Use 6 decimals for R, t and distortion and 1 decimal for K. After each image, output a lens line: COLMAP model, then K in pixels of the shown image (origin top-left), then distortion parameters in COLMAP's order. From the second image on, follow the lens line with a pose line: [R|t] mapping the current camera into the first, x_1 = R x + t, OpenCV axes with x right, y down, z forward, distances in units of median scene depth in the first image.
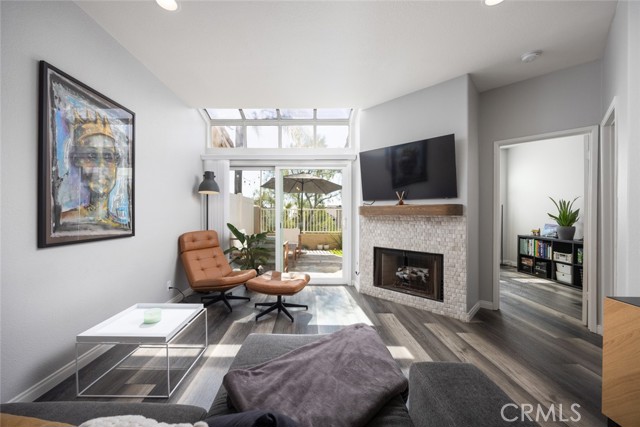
lens RADIAL K [[255.6, 0, 303.4], [0, 255.6, 214.0], [0, 0, 1]] dist [0.002581, 0.000213]
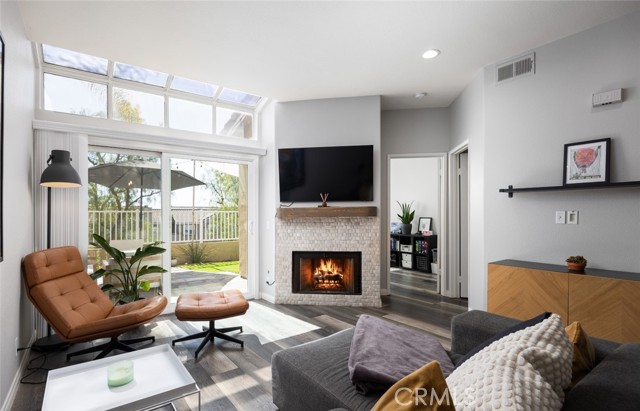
lens RADIAL K [[320.7, 0, 320.1], [0, 320.7, 218.3], [0, 0, 1]] dist [-0.003238, -0.000347]
pose [[0.786115, -0.017894, 0.617822, -0.411851], [0.014880, 0.999839, 0.010025, -0.003095], [-0.617902, 0.001312, 0.786254, 0.014872]]
